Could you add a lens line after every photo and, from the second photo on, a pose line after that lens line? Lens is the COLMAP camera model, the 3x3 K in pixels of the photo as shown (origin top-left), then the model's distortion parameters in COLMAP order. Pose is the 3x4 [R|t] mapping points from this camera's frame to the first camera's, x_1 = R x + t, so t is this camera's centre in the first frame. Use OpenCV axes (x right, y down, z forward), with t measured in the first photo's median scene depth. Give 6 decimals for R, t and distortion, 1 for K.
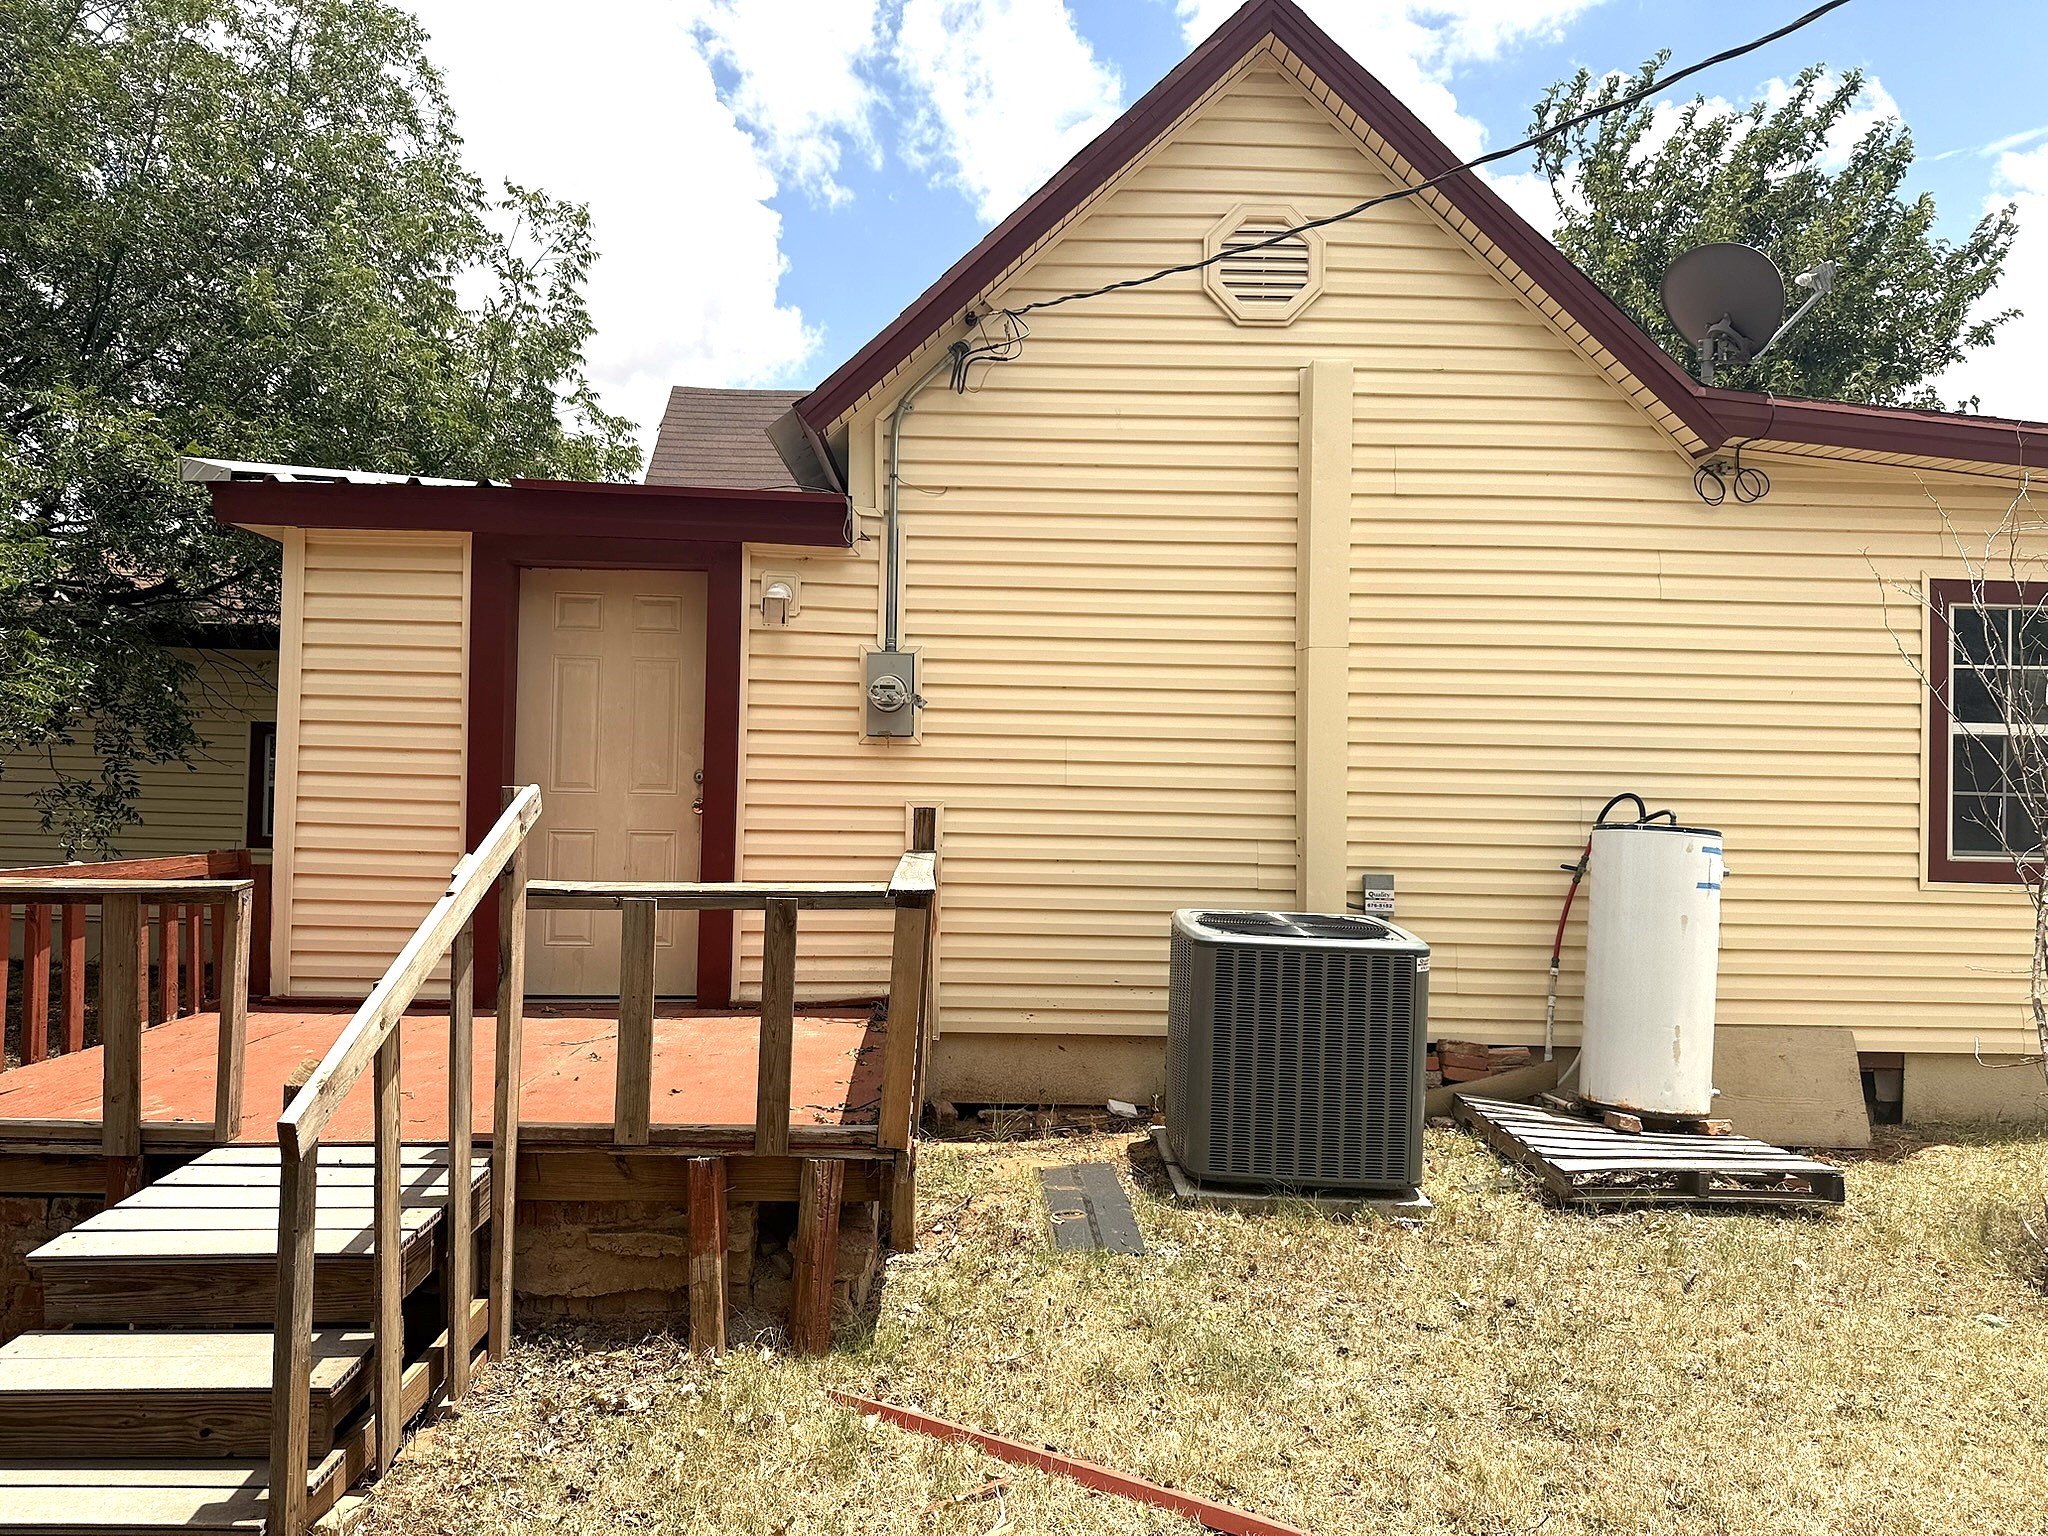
lens RADIAL K [[1421.1, 0, 1024.0], [0, 1421.1, 768.0], [0, 0, 1]] dist [0.058592, -0.002865]
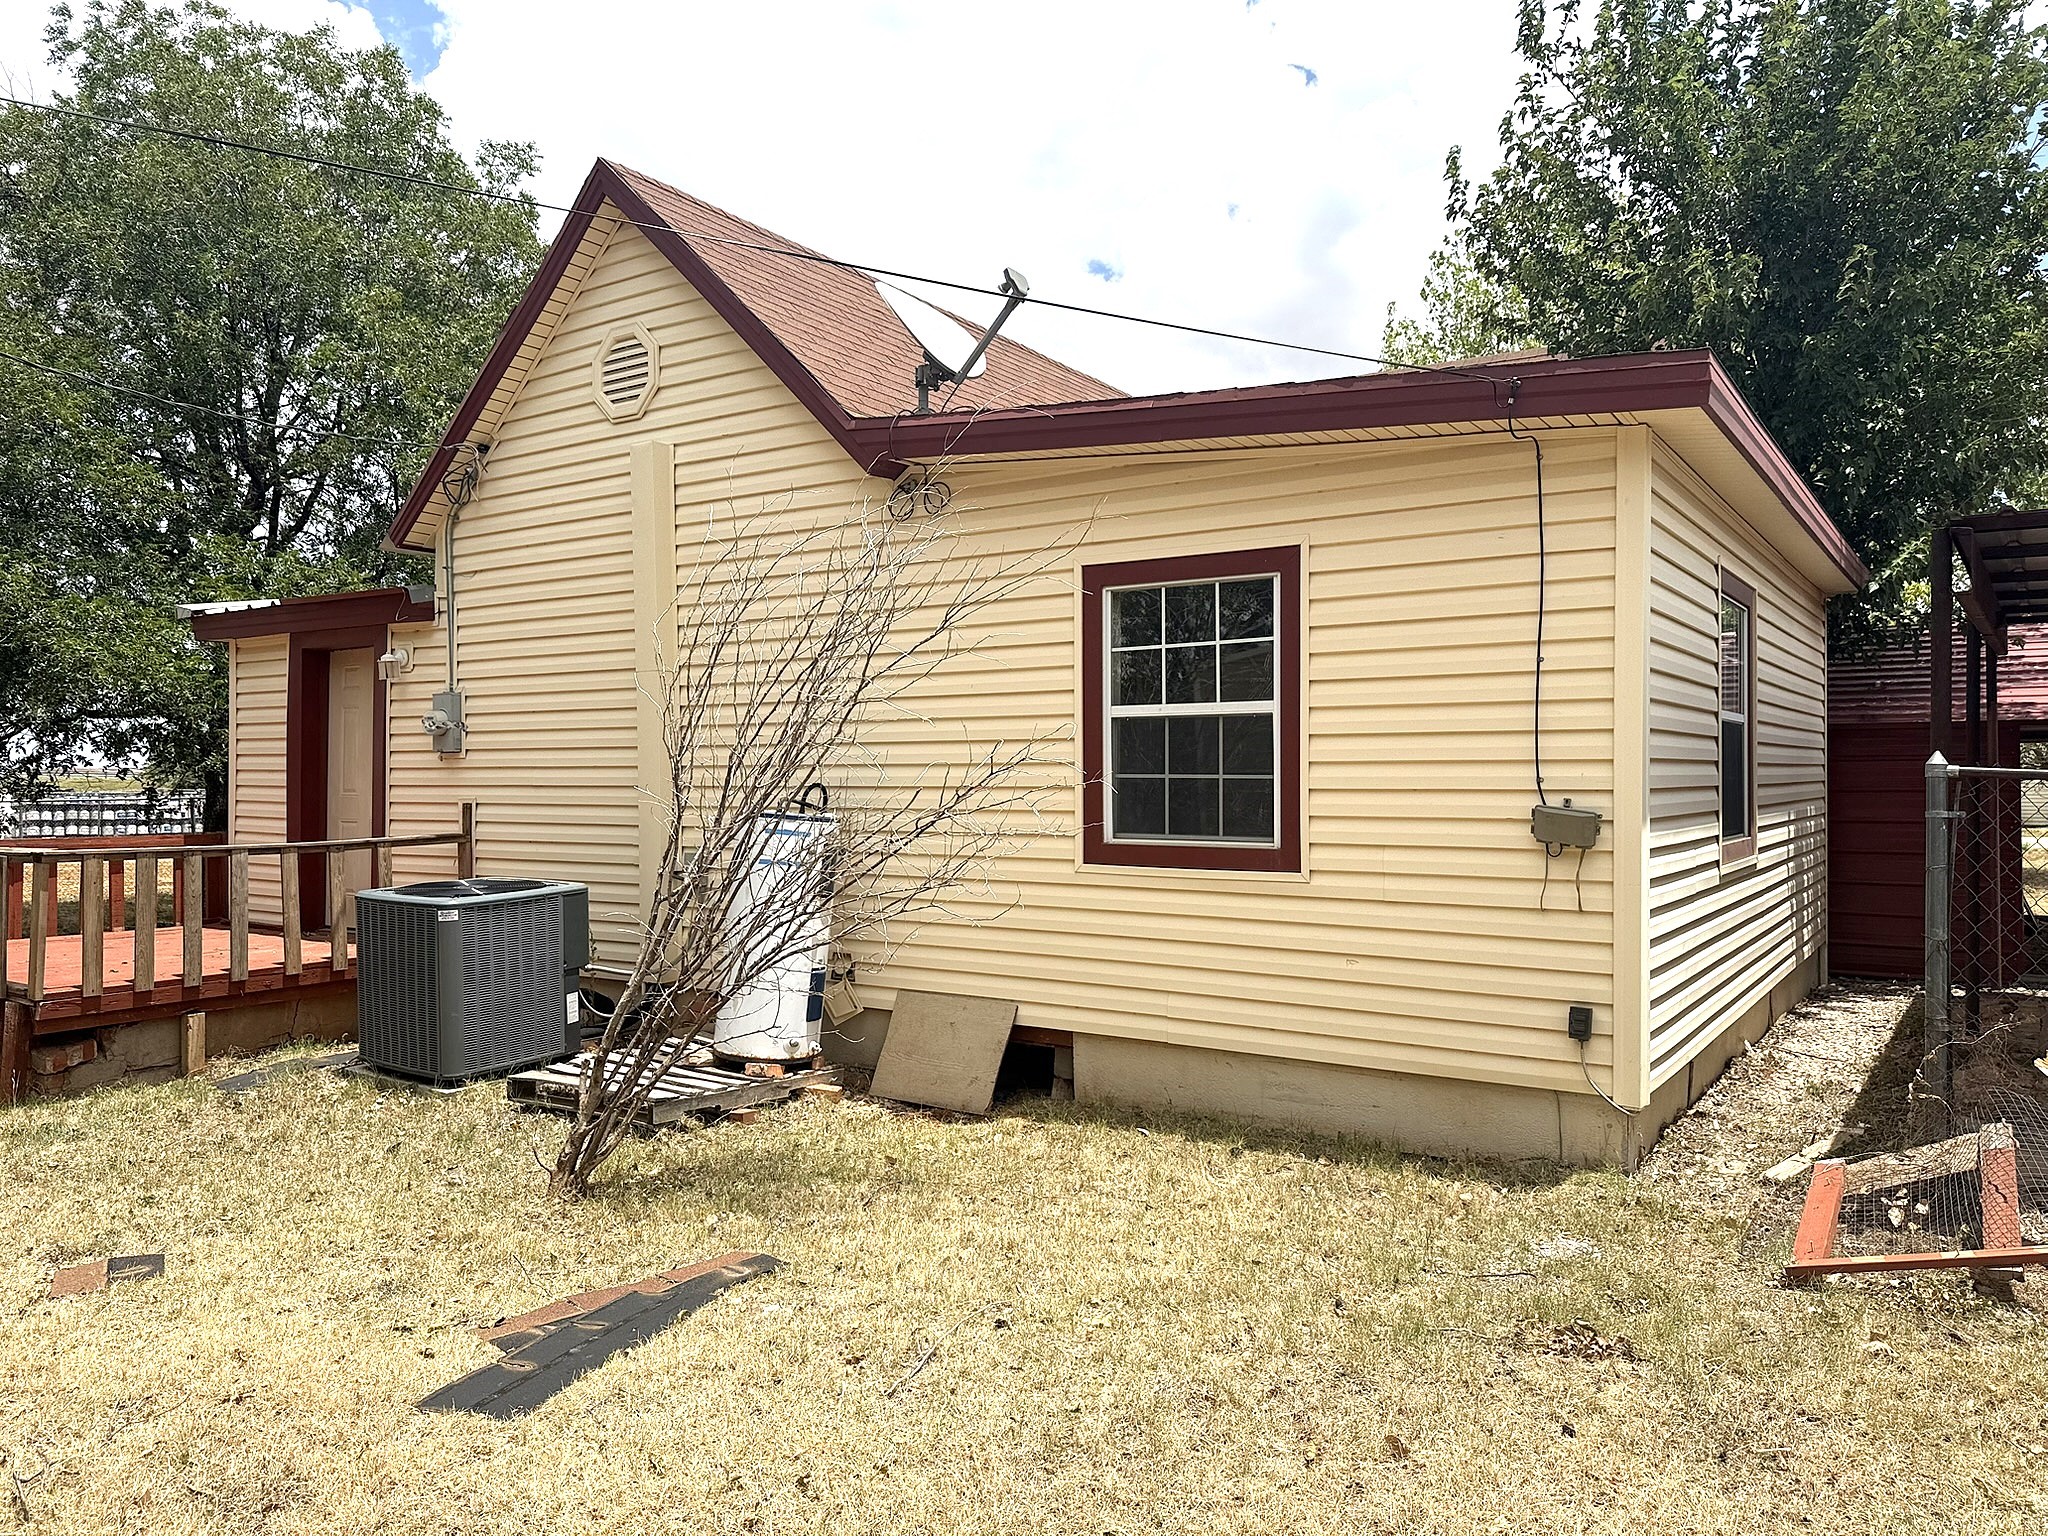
lens RADIAL K [[1421.1, 0, 1024.0], [0, 1421.1, 768.0], [0, 0, 1]] dist [0.058592, -0.002865]
pose [[0.816735, -0.025344, -0.576456, 1.176940], [0.021067, 0.999679, -0.014103, 0.024773], [0.576628, -0.000626, 0.817007, 0.163169]]
